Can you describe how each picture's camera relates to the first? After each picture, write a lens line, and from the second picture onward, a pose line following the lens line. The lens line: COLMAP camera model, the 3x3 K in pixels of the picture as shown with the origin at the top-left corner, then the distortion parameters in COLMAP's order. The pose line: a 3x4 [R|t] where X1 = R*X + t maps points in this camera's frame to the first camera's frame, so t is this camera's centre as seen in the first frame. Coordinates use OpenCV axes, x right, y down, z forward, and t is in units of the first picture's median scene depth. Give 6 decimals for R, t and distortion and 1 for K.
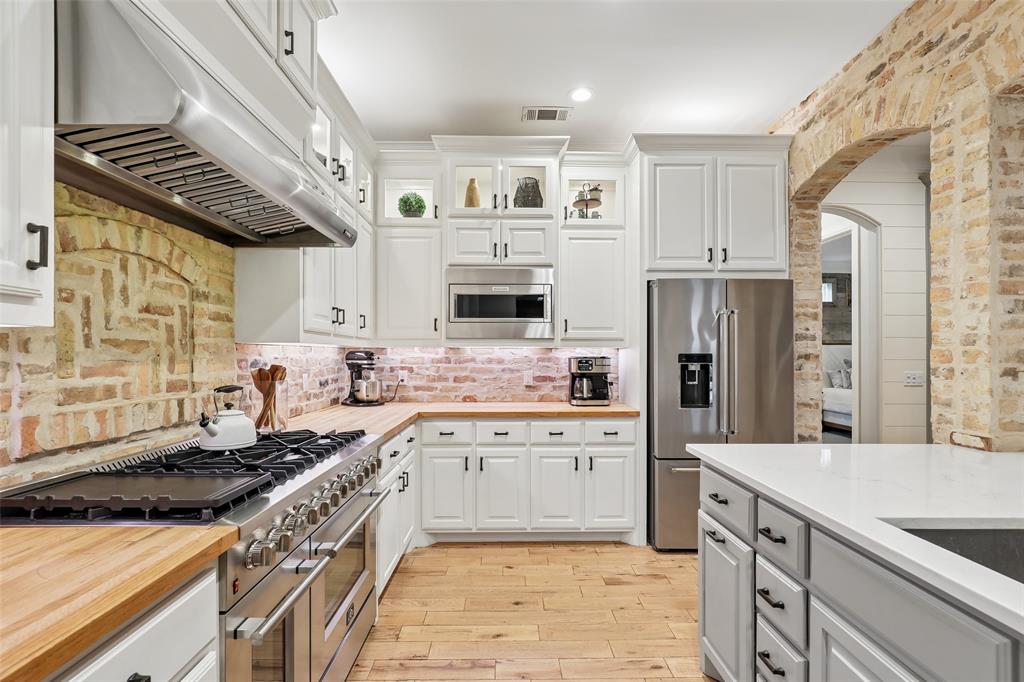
lens RADIAL K [[467.7, 0, 512.4], [0, 467.7, 352.7], [0, 0, 1]] dist [-0.014211, 0.006284]
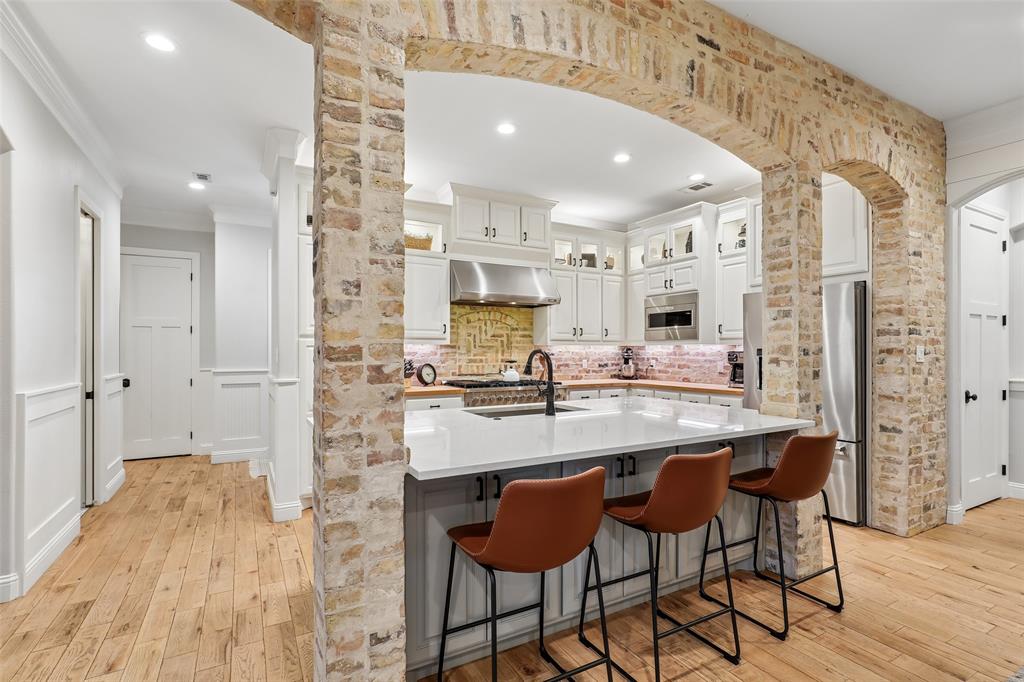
lens RADIAL K [[486.5, 0, 514.7], [0, 486.5, 346.3], [0, 0, 1]] dist [-0.002431, 0.001164]
pose [[0.480687, -0.009206, -0.876844, 1.199982], [0.004217, 0.999958, -0.008187, 0.003249], [0.876882, 0.000238, 0.480706, -0.261552]]
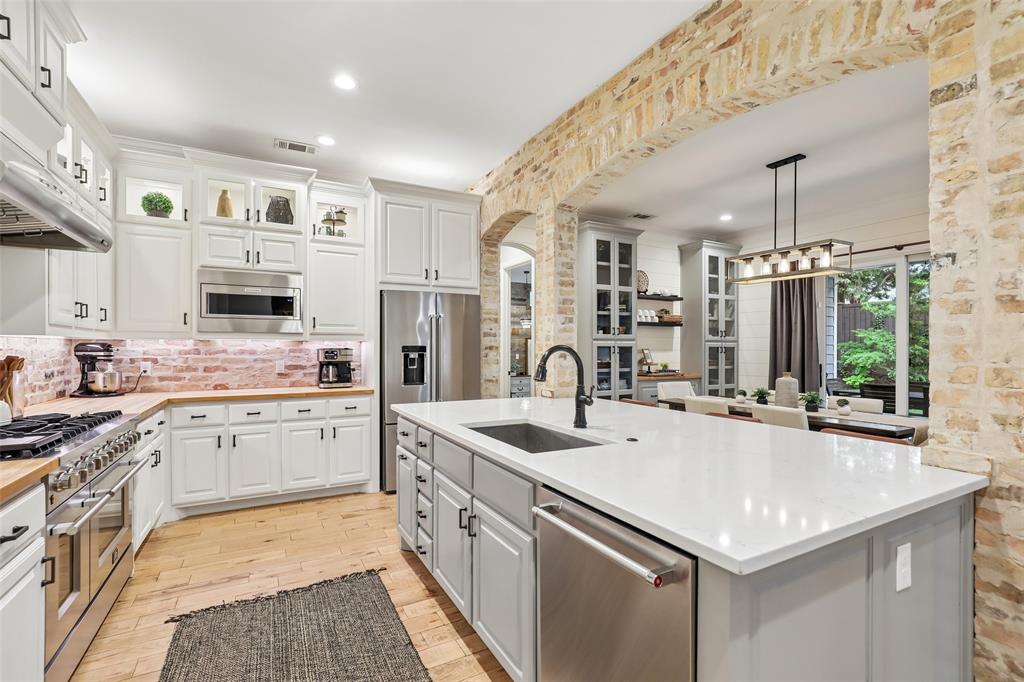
lens RADIAL K [[467.7, 0, 511.8], [0, 467.7, 346.5], [0, 0, 1]] dist [-0.014211, 0.006284]
pose [[0.886169, 0.000224, 0.463362, 0.008751], [-0.001474, 0.999996, 0.002335, 0.000767], [-0.463360, -0.002753, 0.886166, -0.343102]]
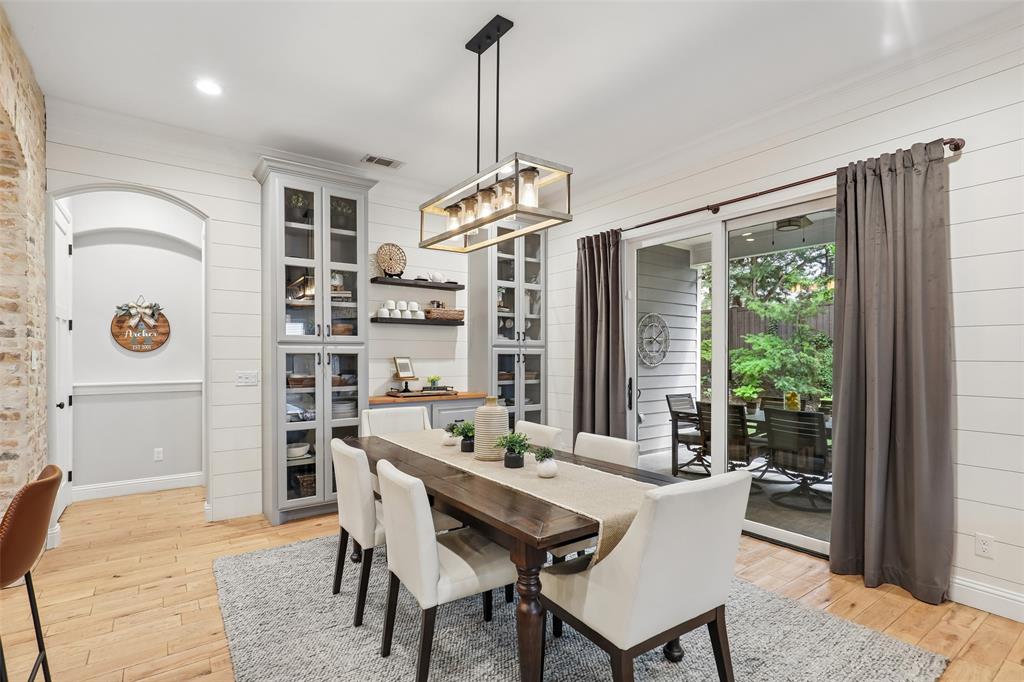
lens RADIAL K [[486.5, 0, 510.7], [0, 486.5, 359.4], [0, 0, 1]] dist [-0.002431, 0.001164]
pose [[0.819338, -0.007761, 0.573259, 0.891068], [-0.000951, 0.999889, 0.014897, -0.000239], [-0.573310, -0.012751, 0.819239, -0.210636]]
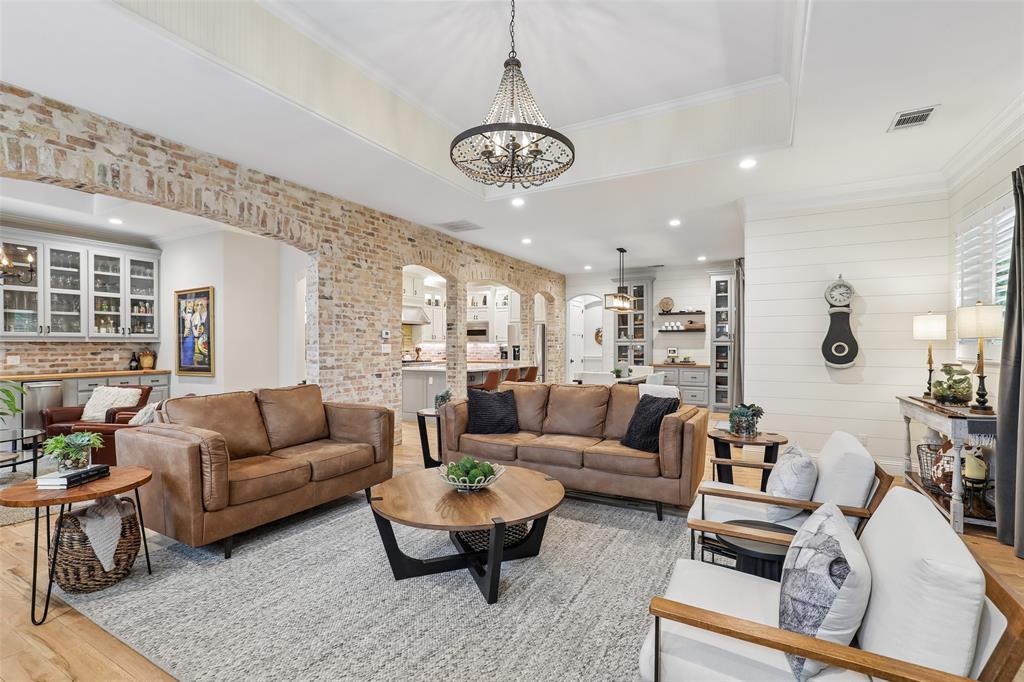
lens RADIAL K [[467.7, 0, 511.3], [0, 467.7, 346.0], [0, 0, 1]] dist [-0.014211, 0.006284]
pose [[0.866919, -0.000596, -0.498449, 2.103662], [0.001768, 0.999997, 0.001879, -0.000940], [0.498446, -0.002510, 0.866917, -2.107173]]
